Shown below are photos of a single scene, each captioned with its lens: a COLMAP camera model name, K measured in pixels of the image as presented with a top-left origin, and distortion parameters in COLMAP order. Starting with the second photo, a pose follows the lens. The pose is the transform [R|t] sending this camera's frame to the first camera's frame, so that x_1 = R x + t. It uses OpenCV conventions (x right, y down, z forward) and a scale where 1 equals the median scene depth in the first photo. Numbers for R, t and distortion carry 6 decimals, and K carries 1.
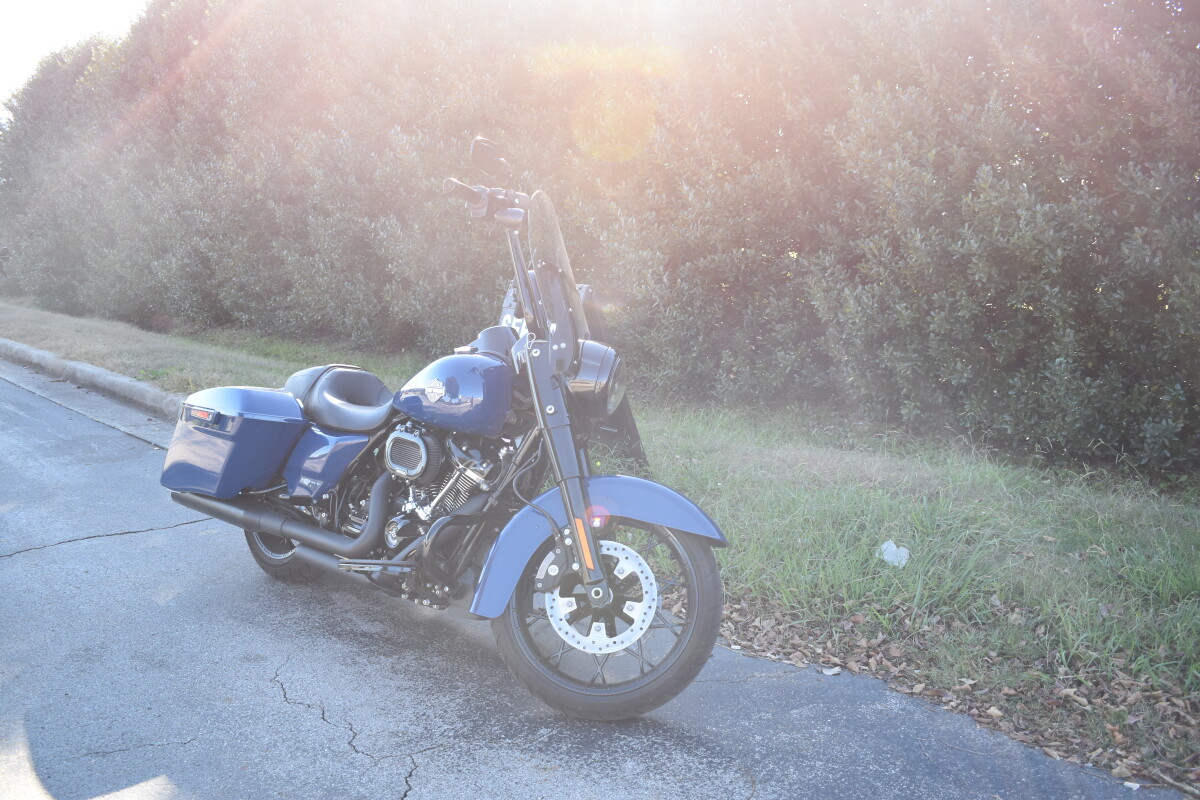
lens RADIAL K [[1116.0, 0, 600.0], [0, 1116.0, 400.0], [0, 0, 1]] dist [-0.076250, -0.000420]
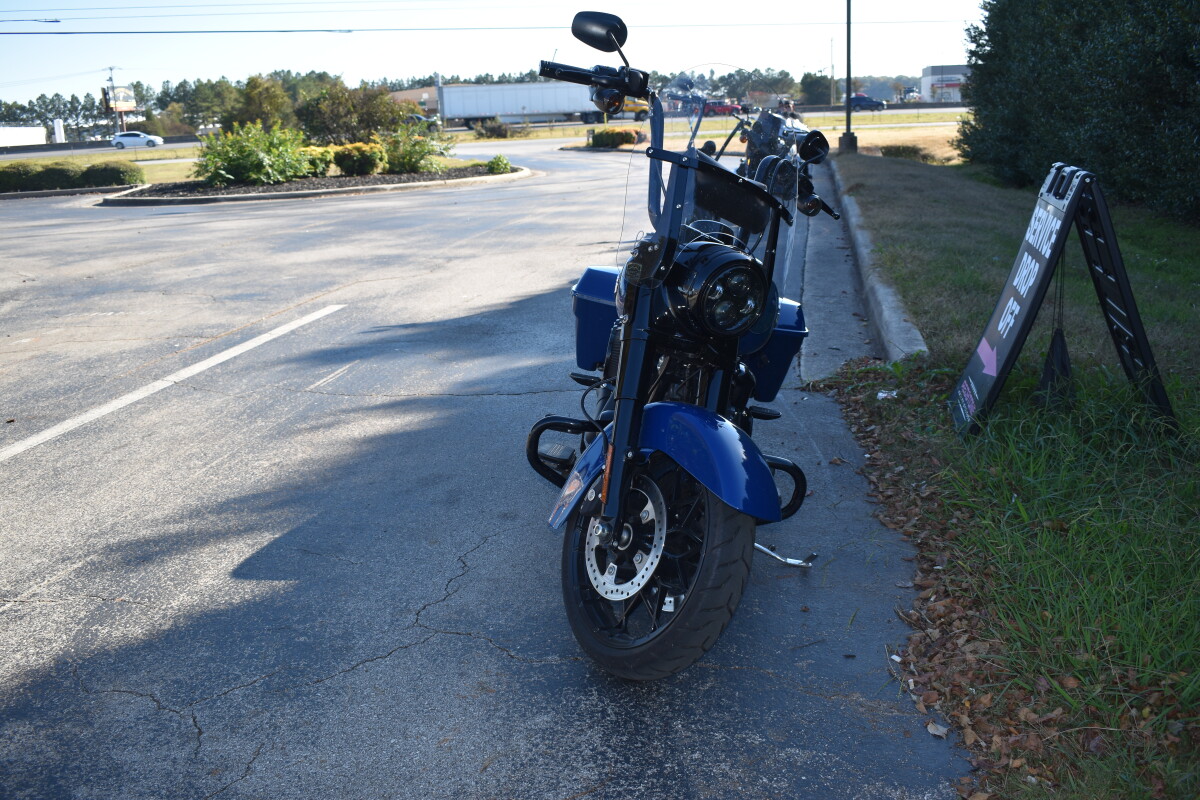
lens RADIAL K [[1116.0, 0, 600.0], [0, 1116.0, 400.0], [0, 0, 1]] dist [-0.076250, -0.000420]
pose [[0.629357, 0.168994, -0.758519, 0.697936], [-0.079008, 0.984925, 0.153882, -0.070388], [0.773090, -0.036917, 0.633221, 0.469756]]
